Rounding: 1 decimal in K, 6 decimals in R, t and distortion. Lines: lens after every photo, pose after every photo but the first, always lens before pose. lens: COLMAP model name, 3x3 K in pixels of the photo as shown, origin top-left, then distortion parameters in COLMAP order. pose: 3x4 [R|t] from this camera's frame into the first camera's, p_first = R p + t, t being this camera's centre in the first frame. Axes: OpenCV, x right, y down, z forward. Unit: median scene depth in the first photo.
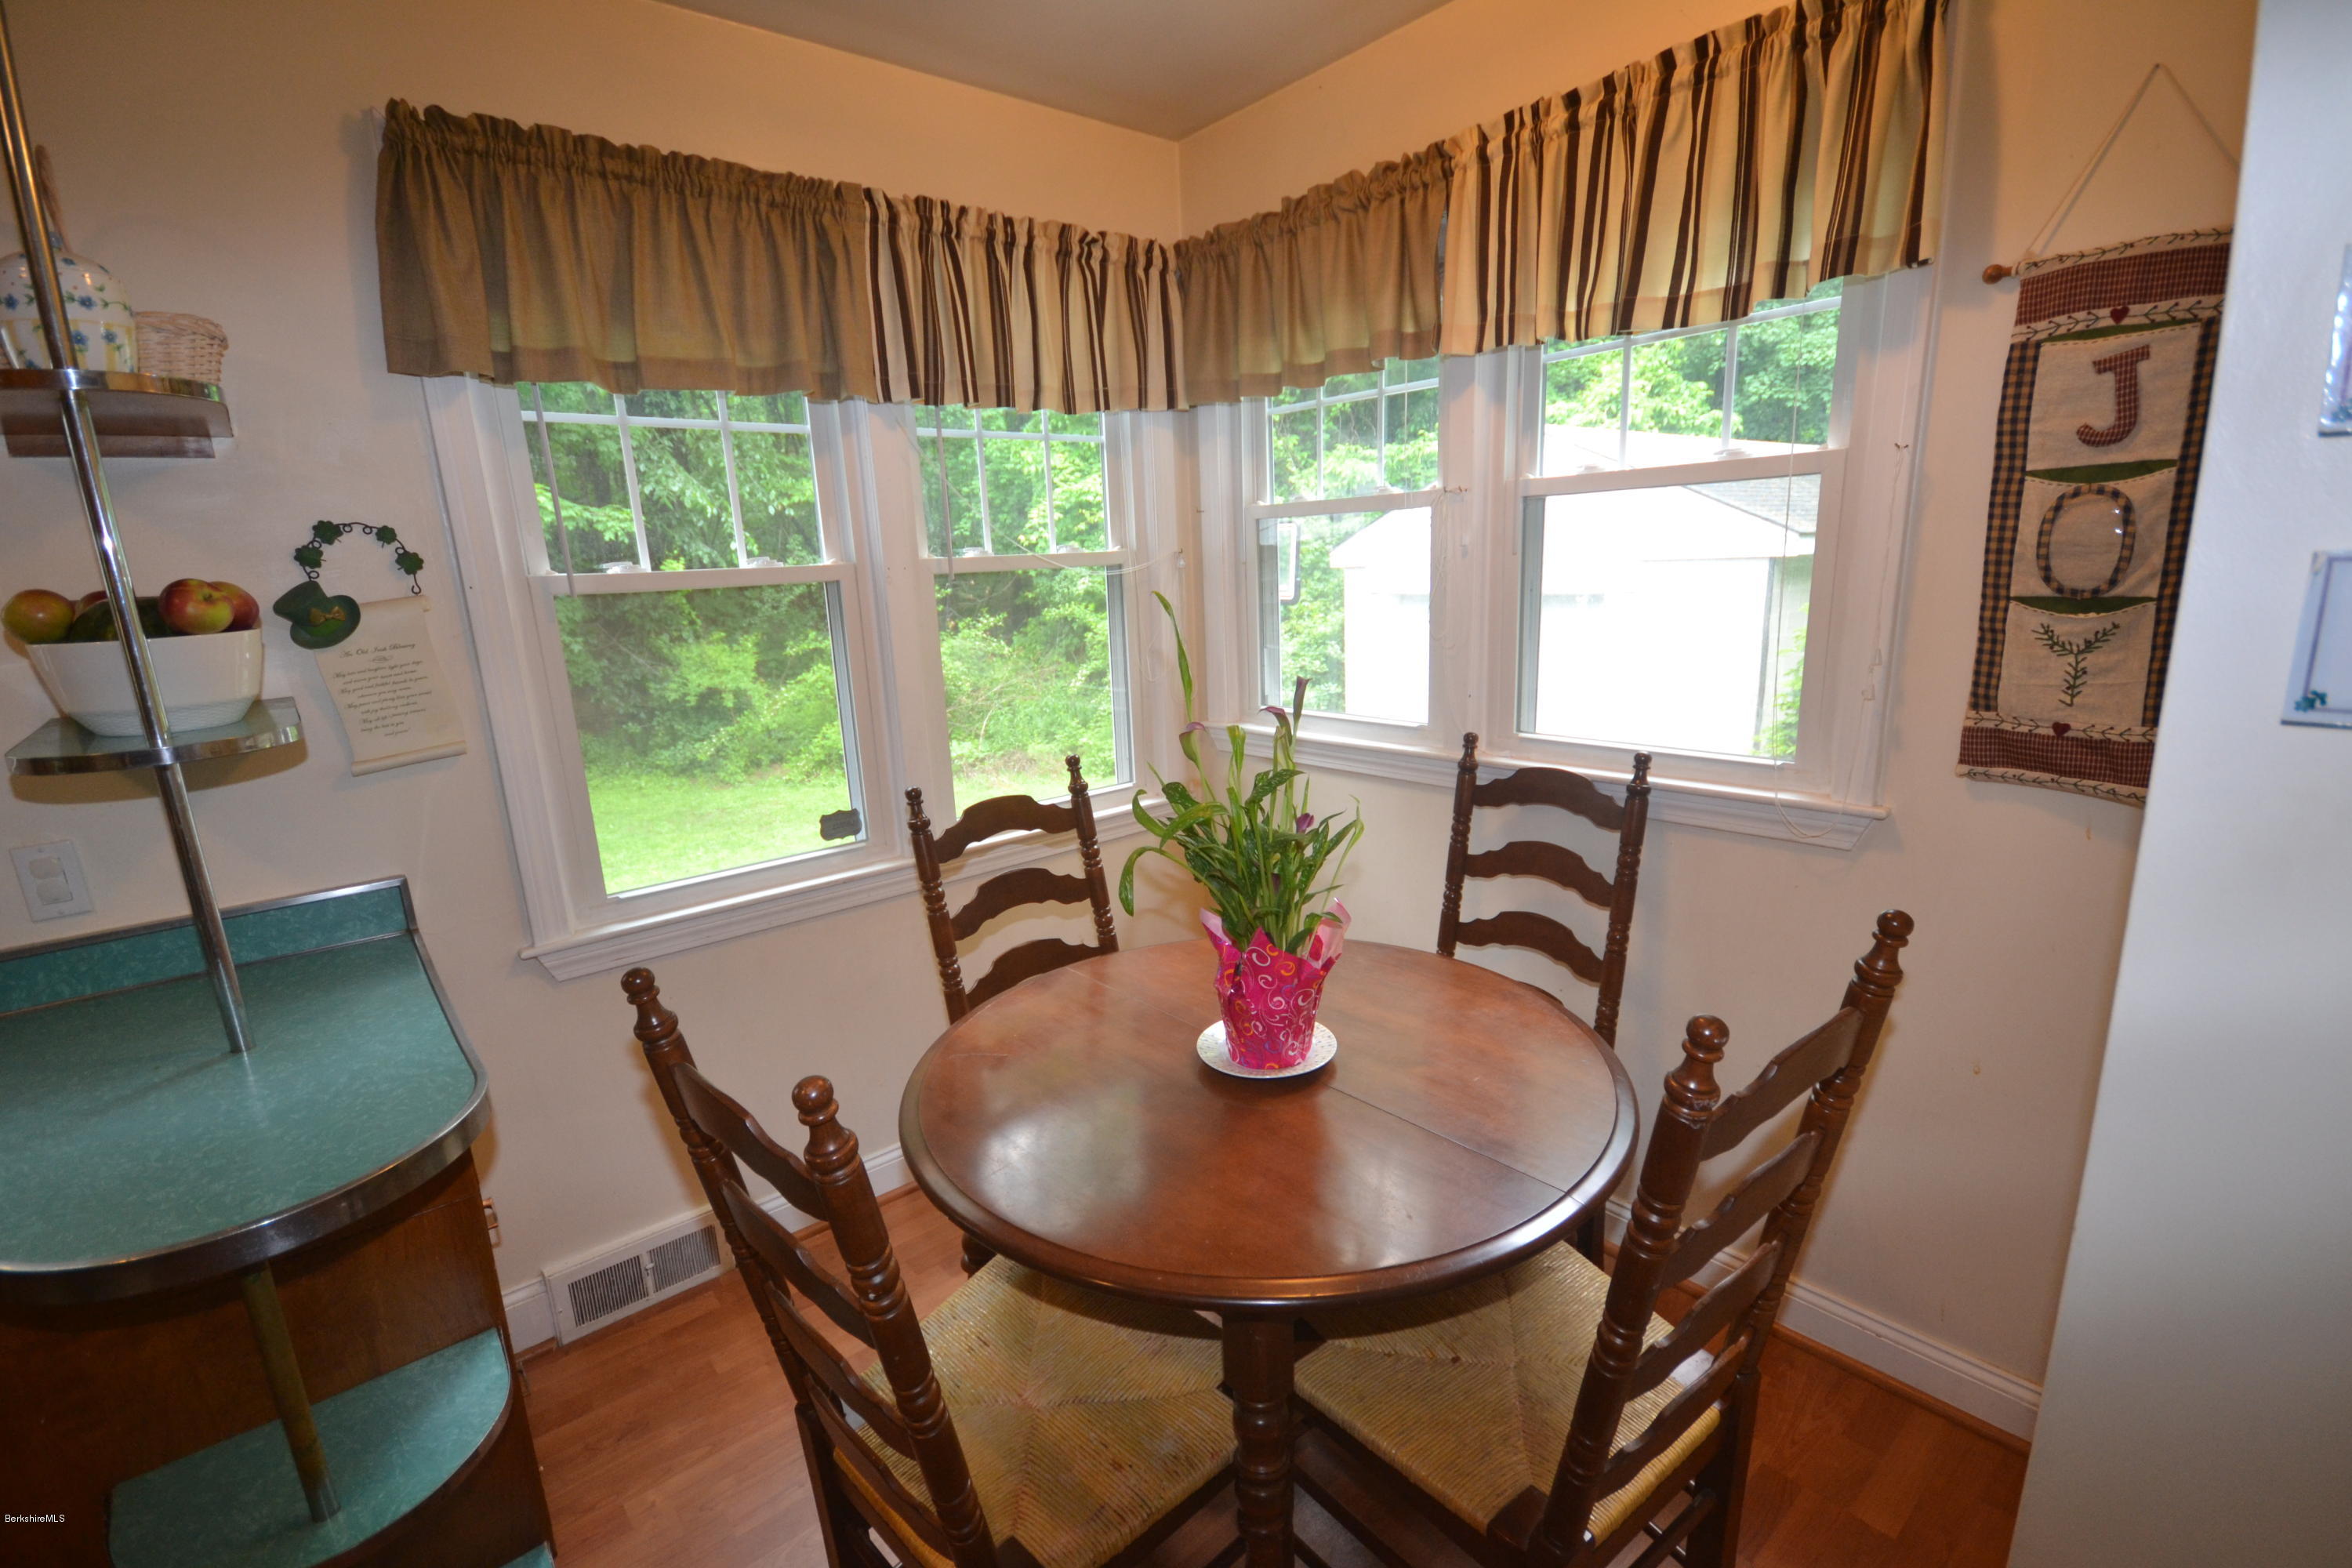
lens RADIAL K [[1033.1, 0, 1176.6], [0, 1033.1, 793.4], [0, 0, 1]] dist [0.001337, -0.001026]
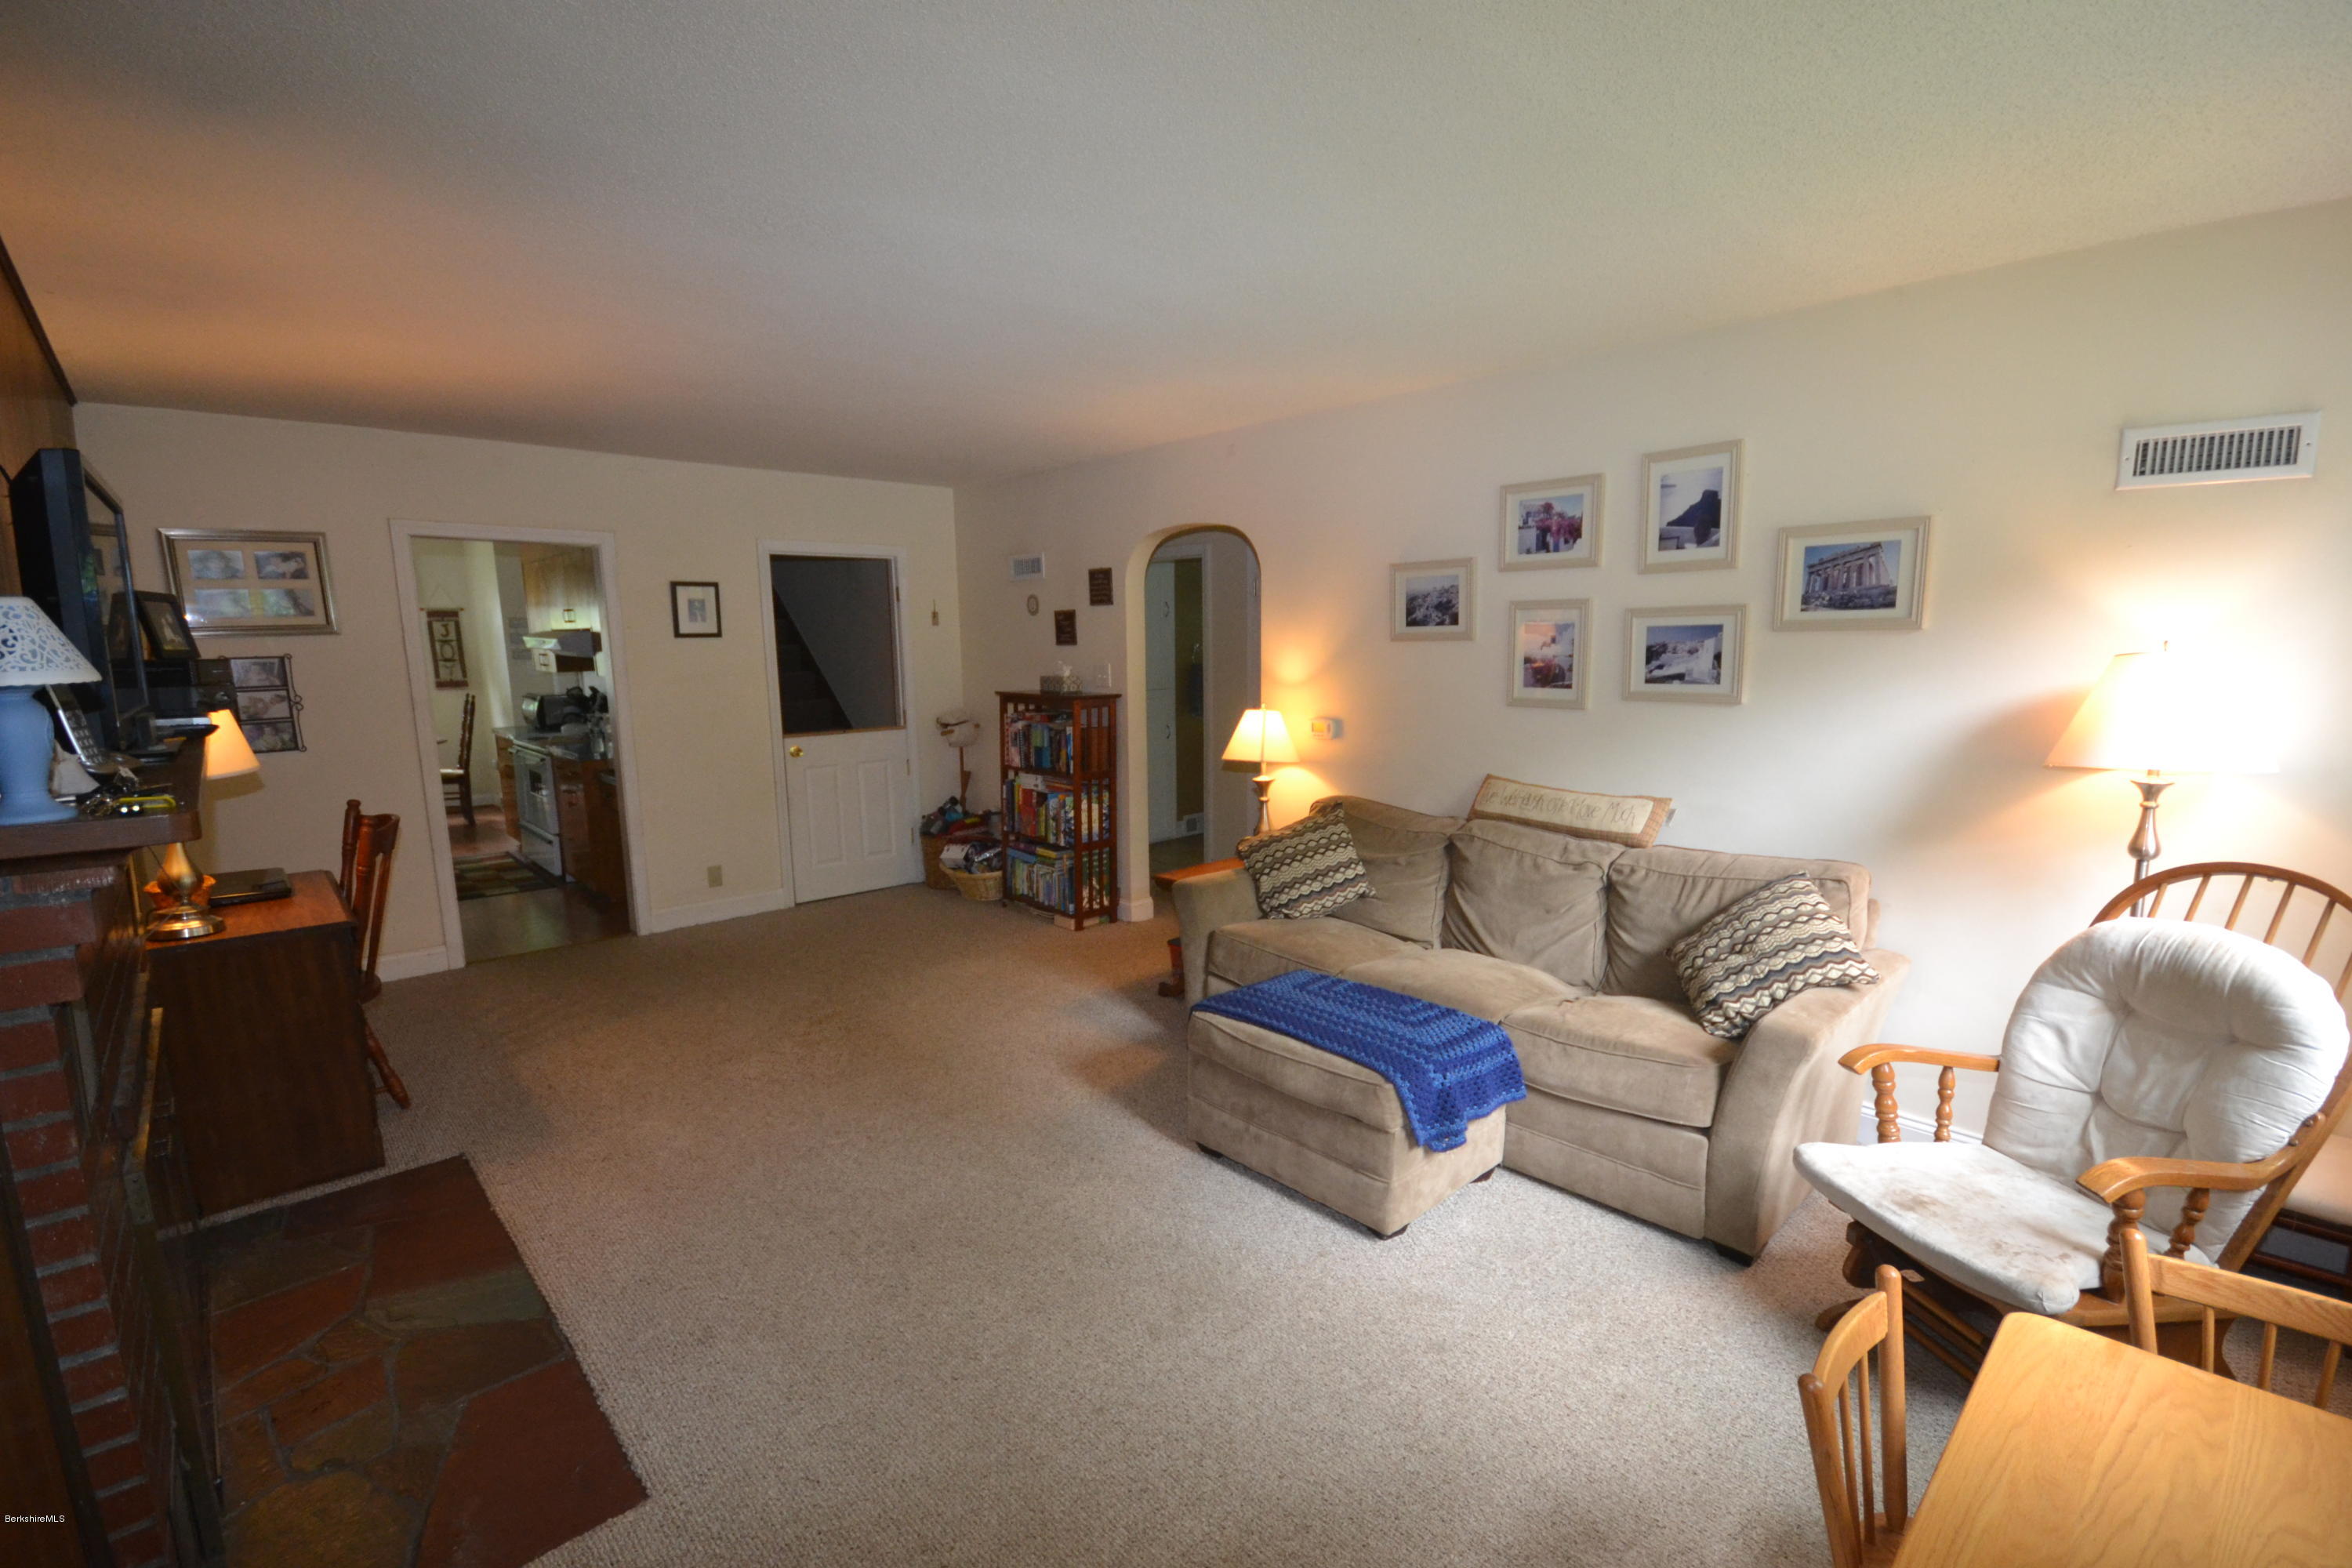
lens RADIAL K [[1033.1, 0, 1176.7], [0, 1033.1, 790.3], [0, 0, 1]] dist [0.001337, -0.001026]
pose [[-0.029426, -0.111924, 0.993281, -5.203031], [0.239909, 0.963874, 0.115718, 0.851079], [-0.970349, 0.241702, -0.001512, -2.899160]]
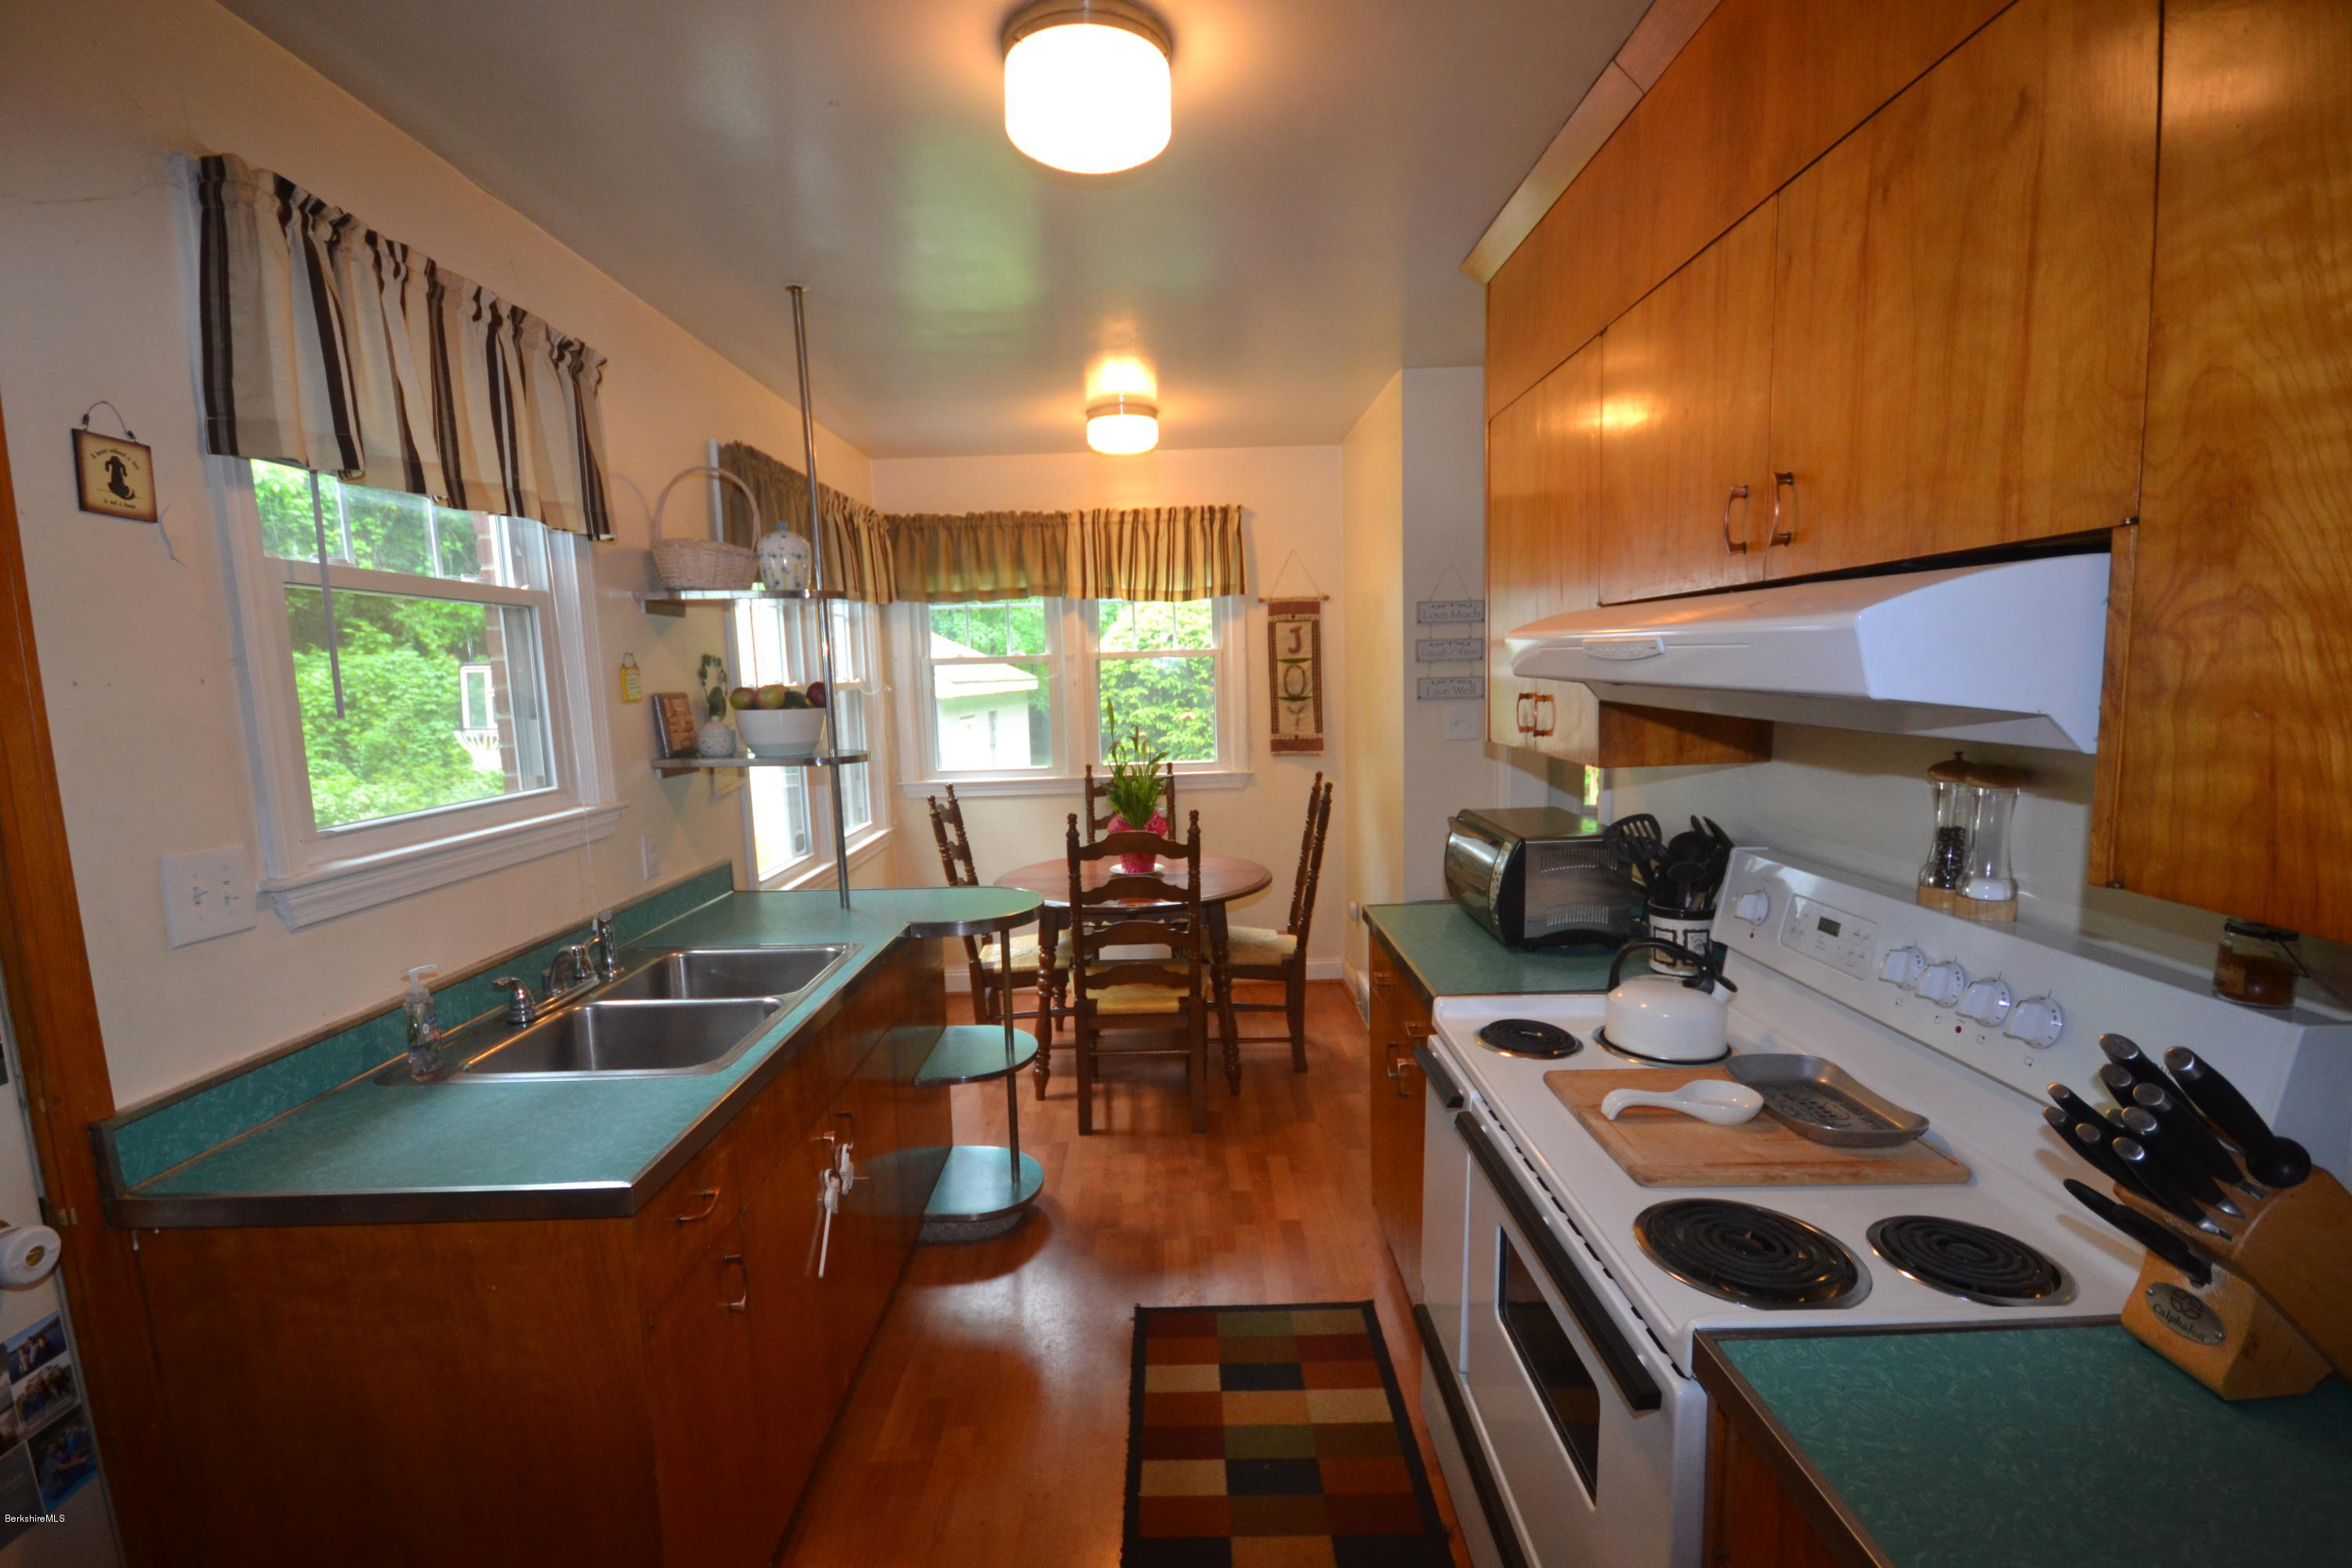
lens RADIAL K [[1033.1, 0, 1175.6], [0, 1033.1, 791.9], [0, 0, 1]] dist [0.001337, -0.001026]
pose [[0.657896, -0.064560, 0.750336, -1.702637], [0.170043, 0.983324, -0.064487, 0.233769], [-0.733661, 0.170015, 0.657903, -0.769287]]
